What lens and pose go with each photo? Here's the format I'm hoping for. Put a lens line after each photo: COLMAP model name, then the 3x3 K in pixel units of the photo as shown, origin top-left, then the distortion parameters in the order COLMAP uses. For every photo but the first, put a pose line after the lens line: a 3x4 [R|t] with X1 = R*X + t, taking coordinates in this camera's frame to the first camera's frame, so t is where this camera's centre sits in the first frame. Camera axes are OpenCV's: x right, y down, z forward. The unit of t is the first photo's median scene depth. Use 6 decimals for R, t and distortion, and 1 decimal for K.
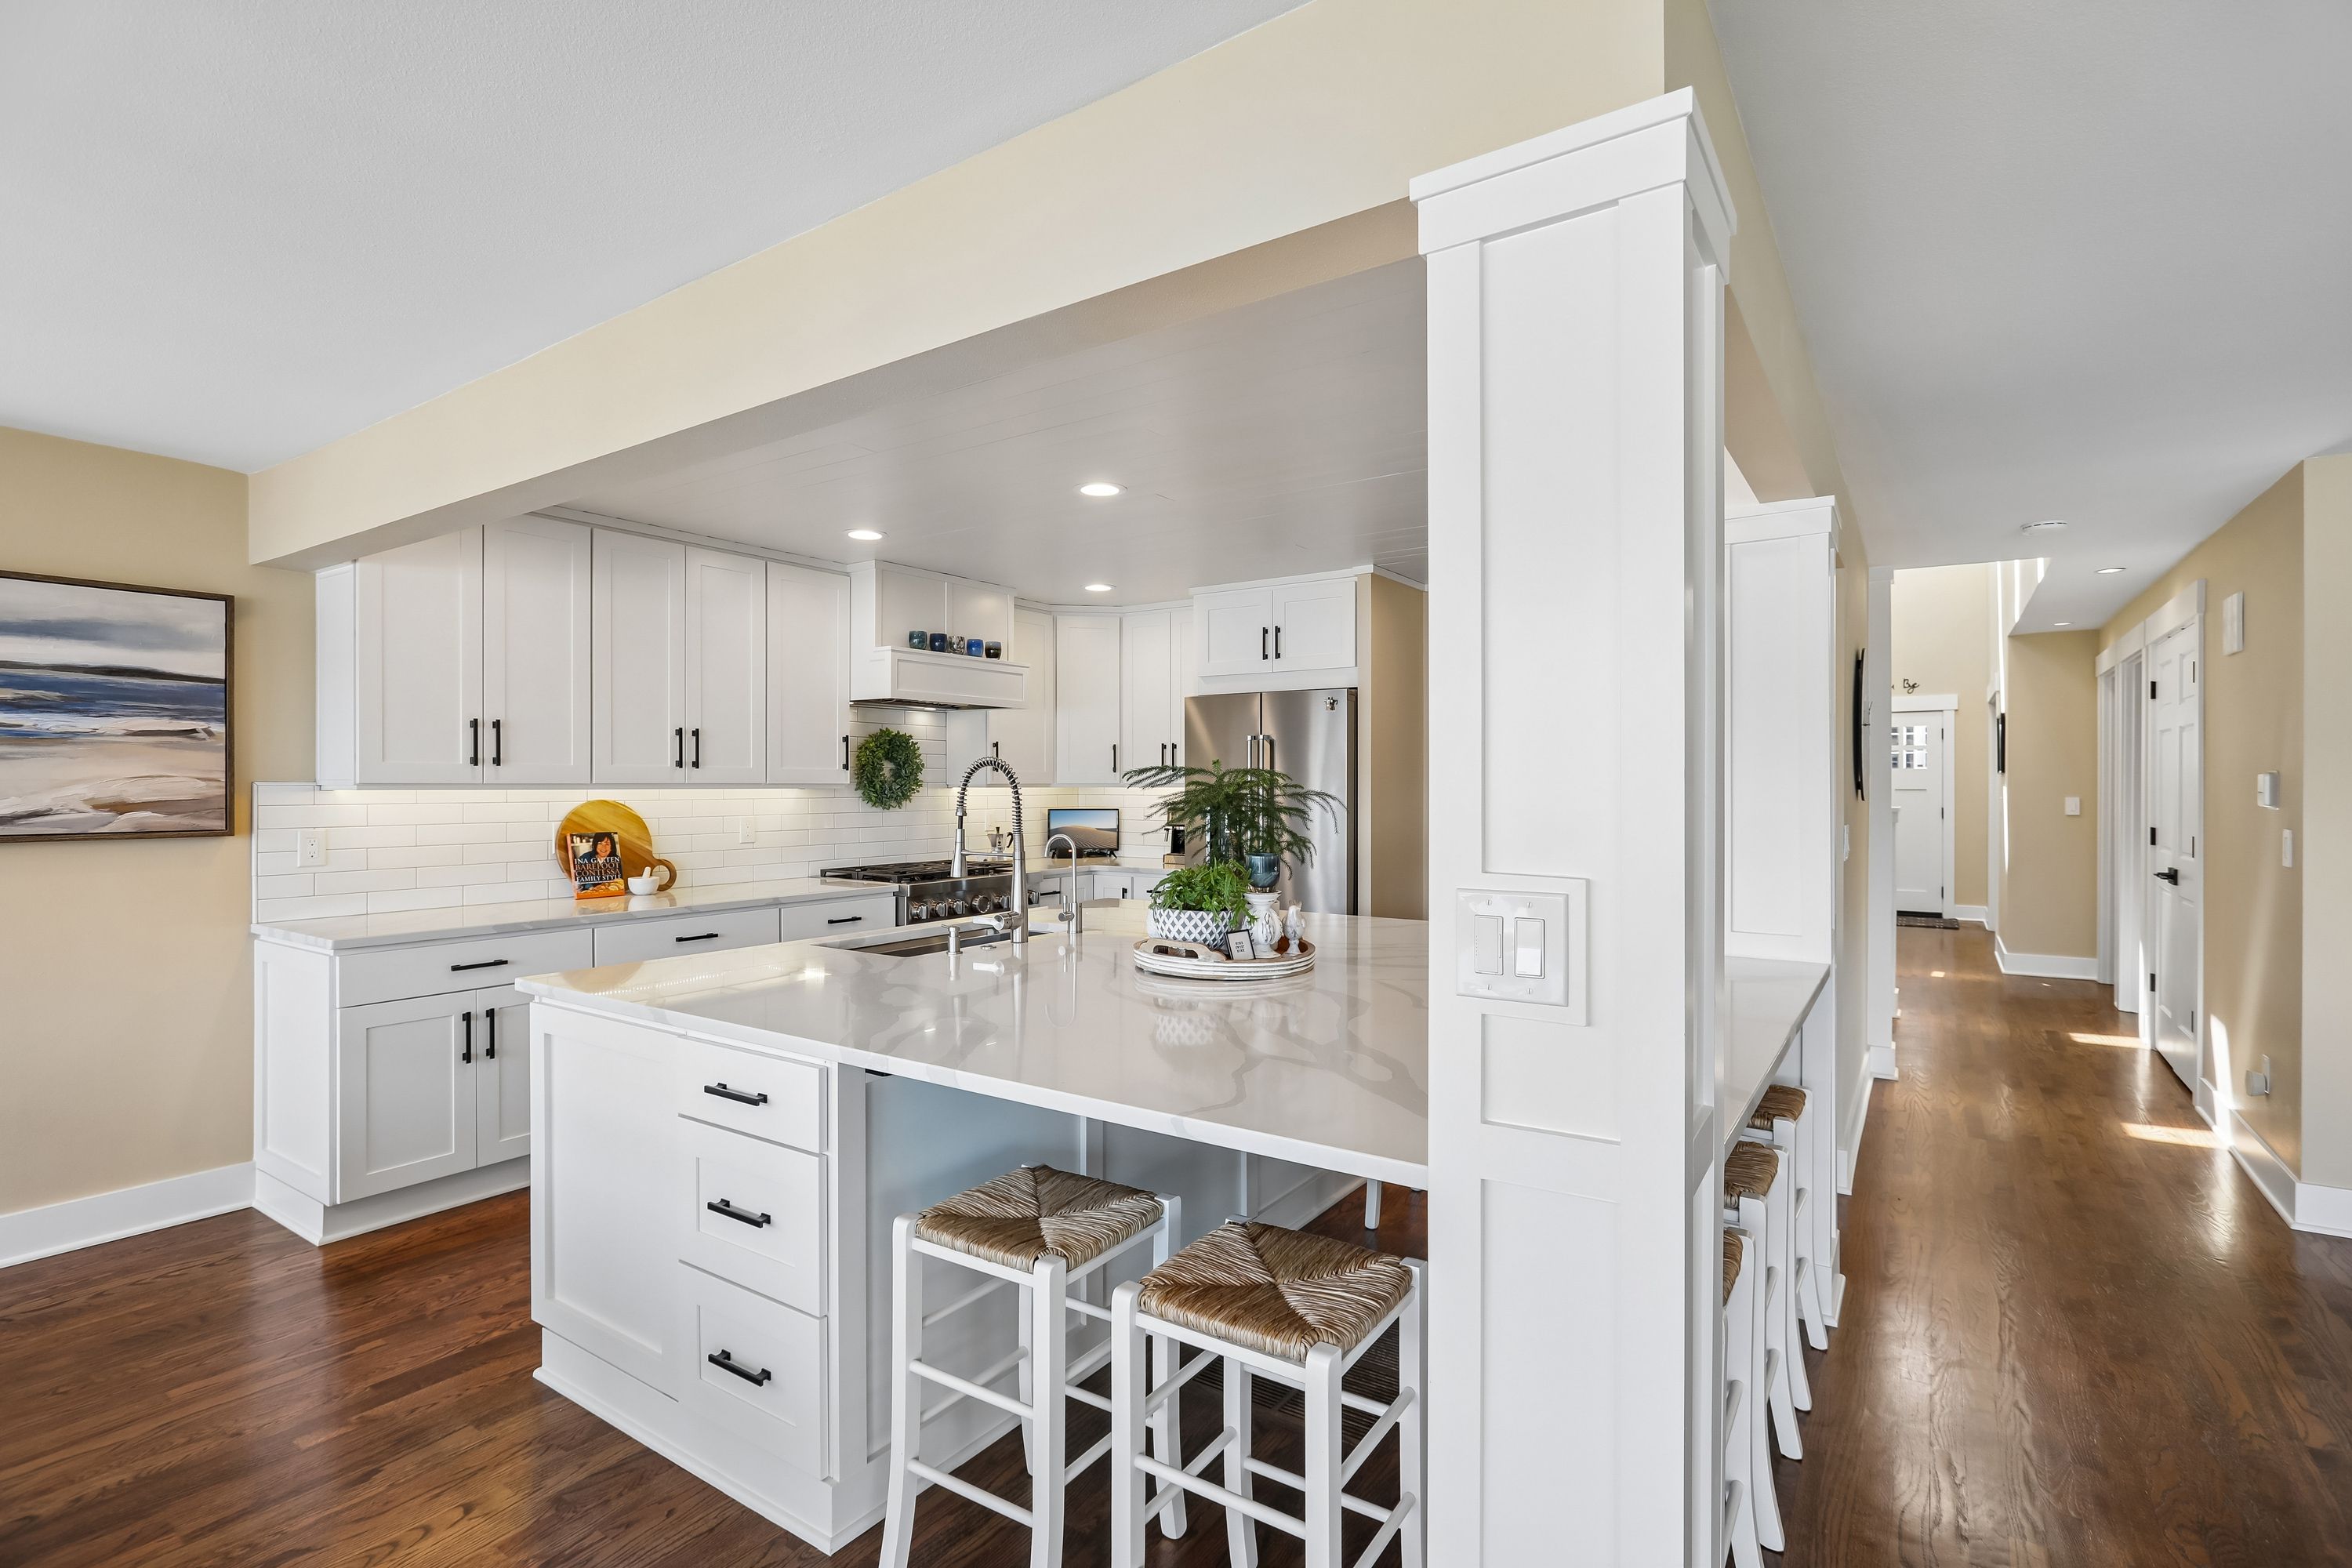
lens RADIAL K [[1107.0, 0, 1160.7], [0, 1107.0, 785.7], [0, 0, 1]] dist [-0.000852, 0.002330]
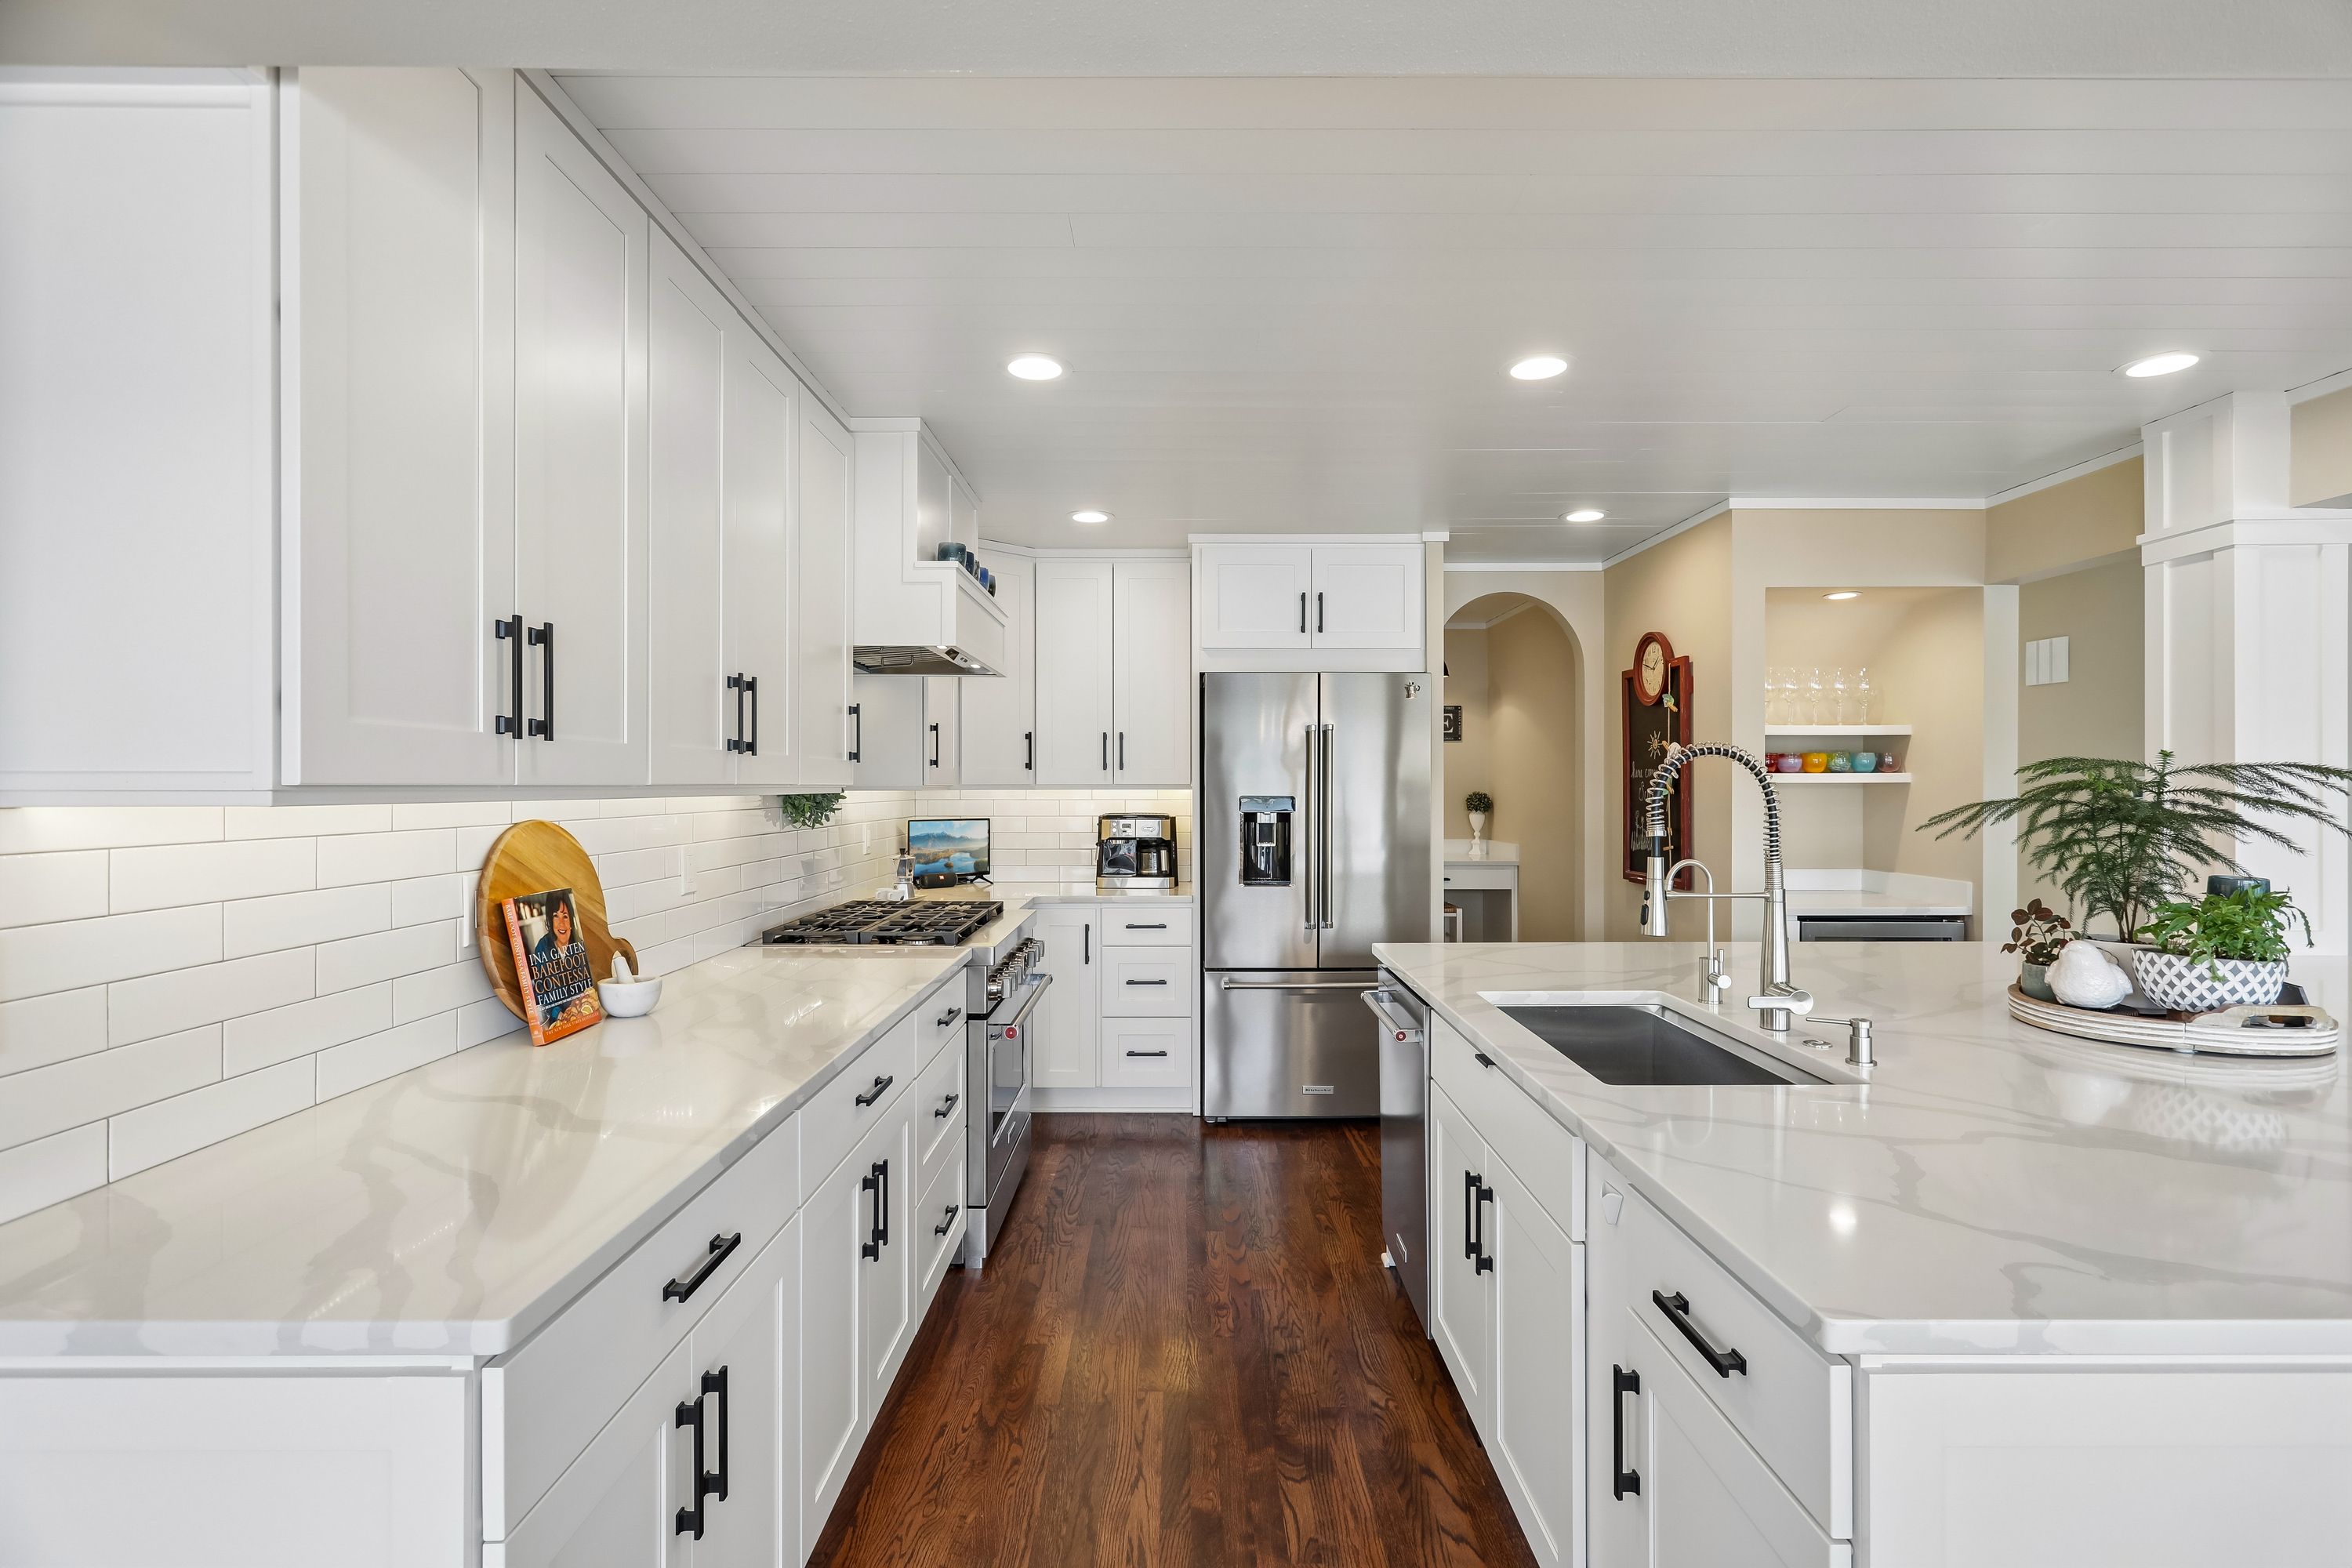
lens RADIAL K [[1107.0, 0, 1186.1], [0, 1107.0, 781.7], [0, 0, 1]] dist [-0.000852, 0.002330]
pose [[0.812027, 0.000801, 0.583619, -0.560734], [0.000366, 0.999998, -0.001881, -0.002314], [-0.583620, 0.001741, 0.812025, 0.475870]]
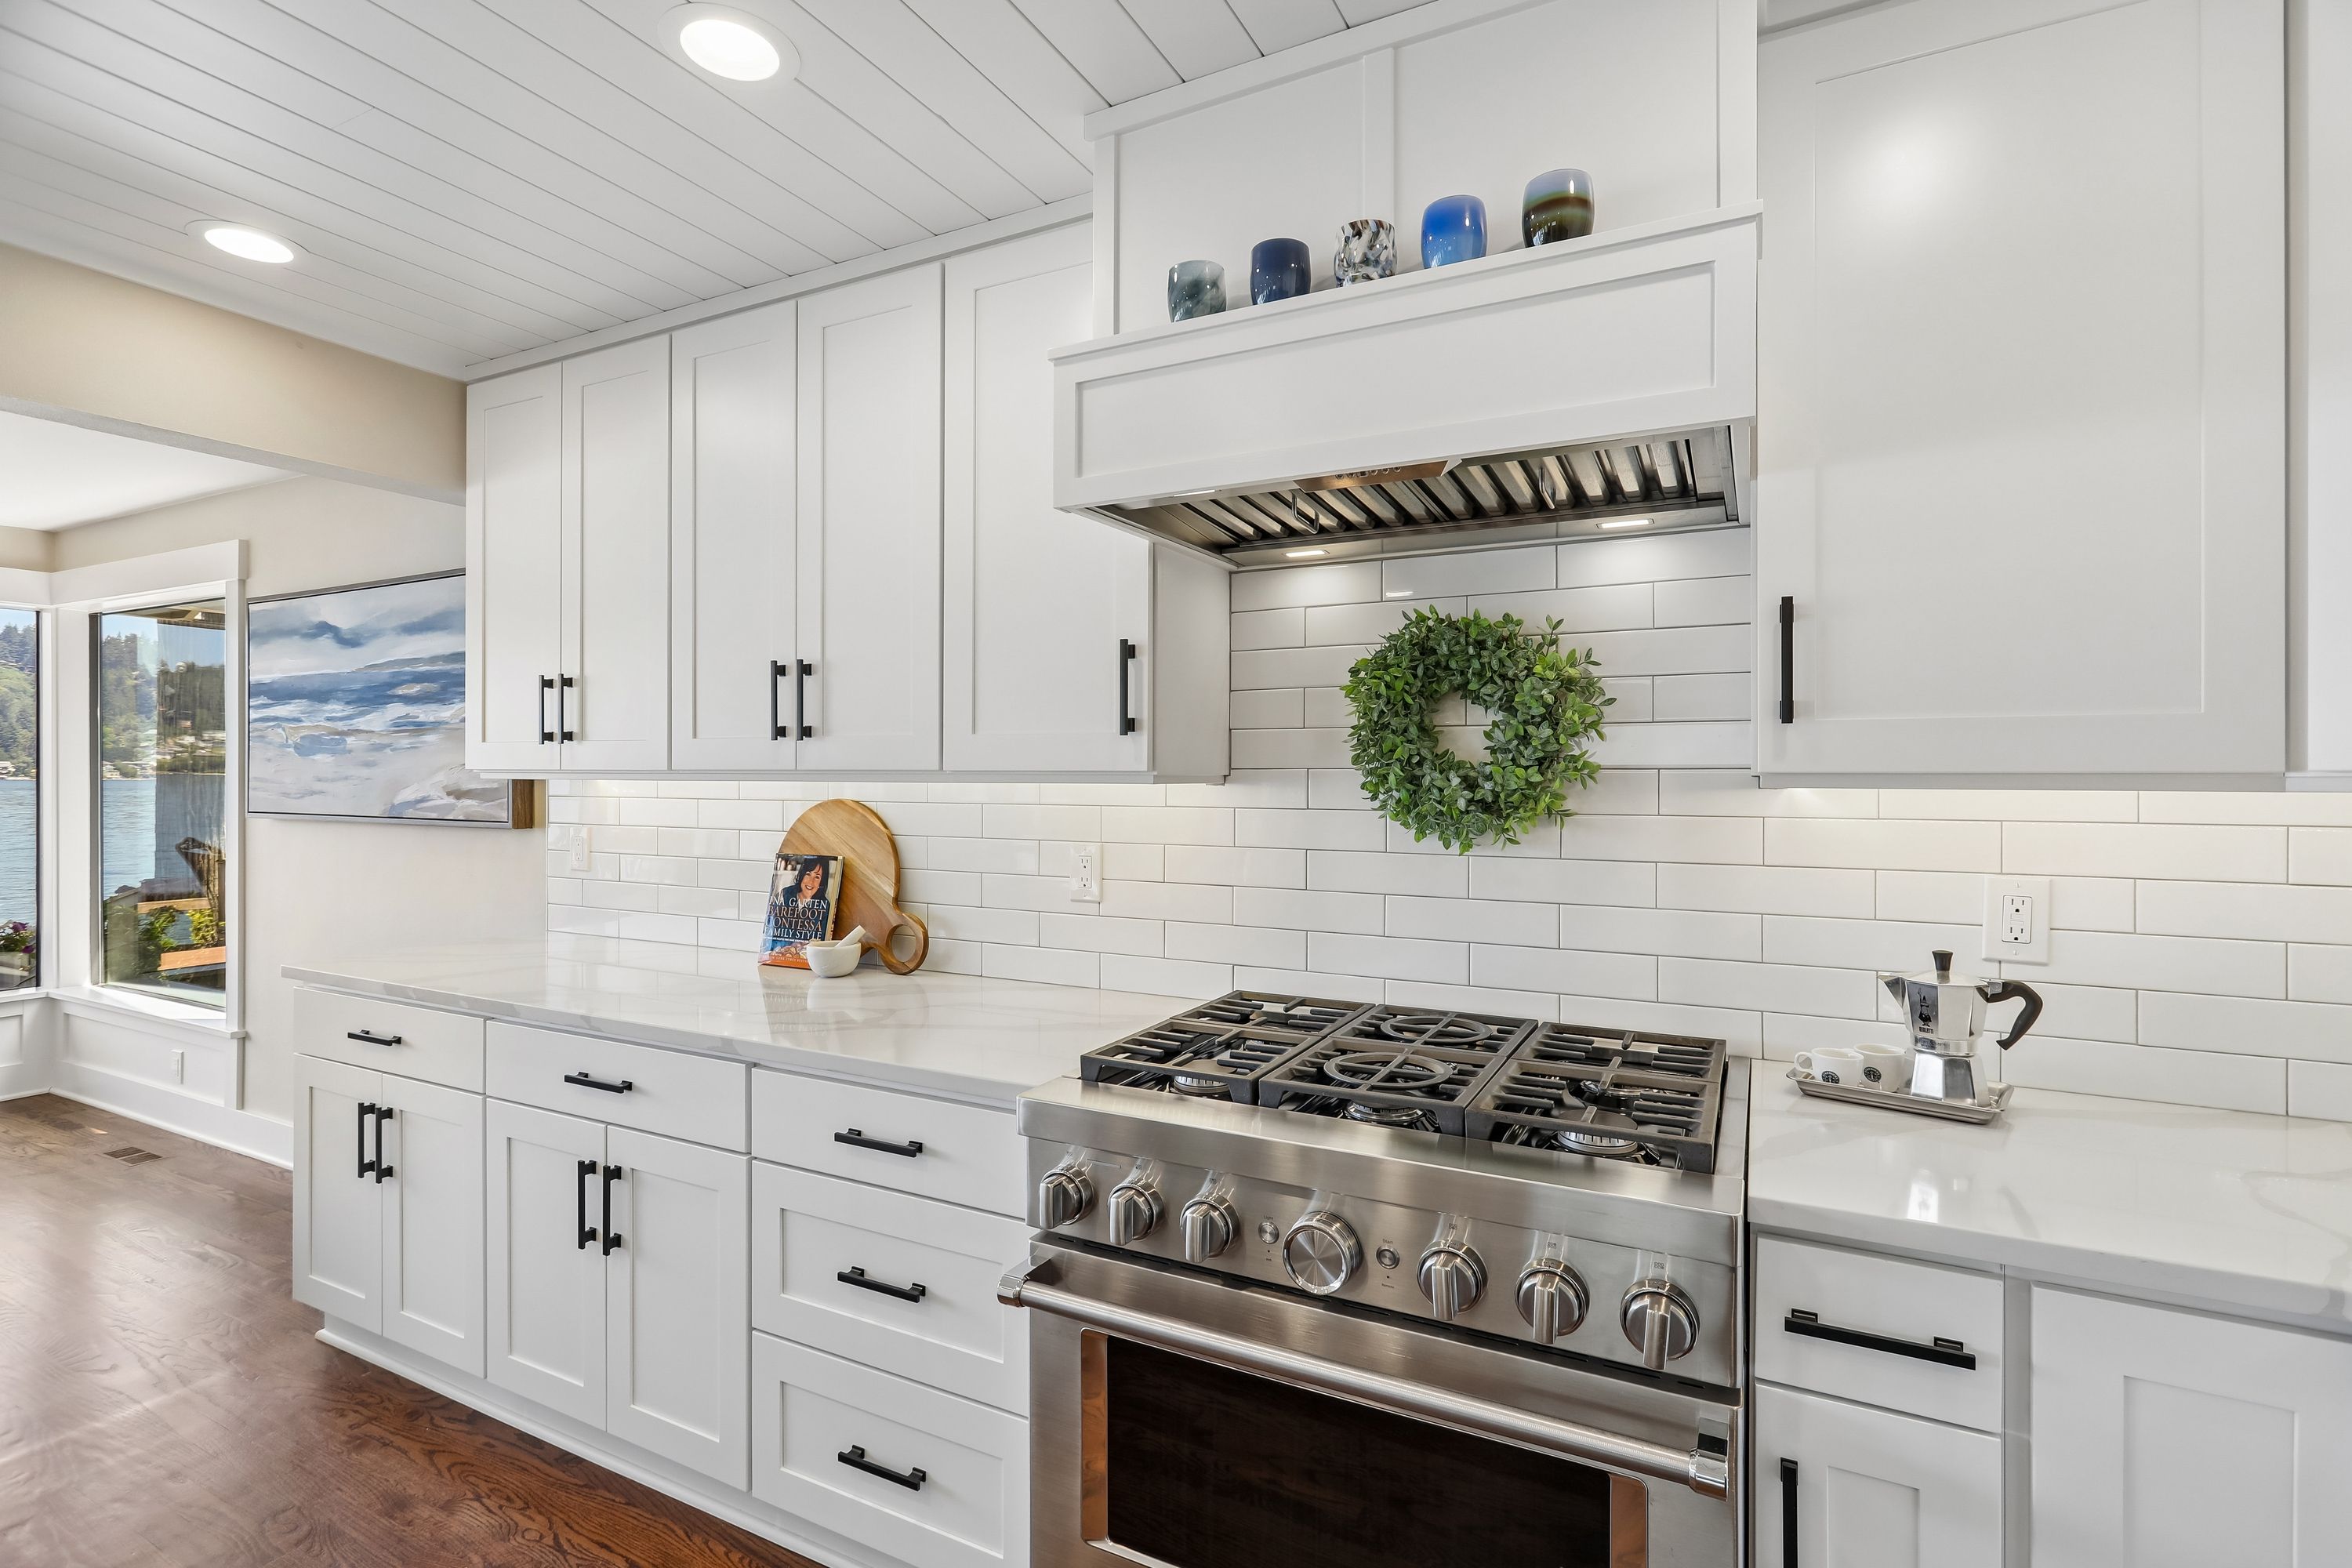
lens RADIAL K [[1107.0, 0, 1177.7], [0, 1107.0, 789.3], [0, 0, 1]] dist [-0.000852, 0.002330]
pose [[0.128800, 0.013218, -0.991582, 0.097296], [-0.005095, 0.999907, 0.012667, -0.000965], [0.991657, 0.003420, 0.128856, 1.115717]]
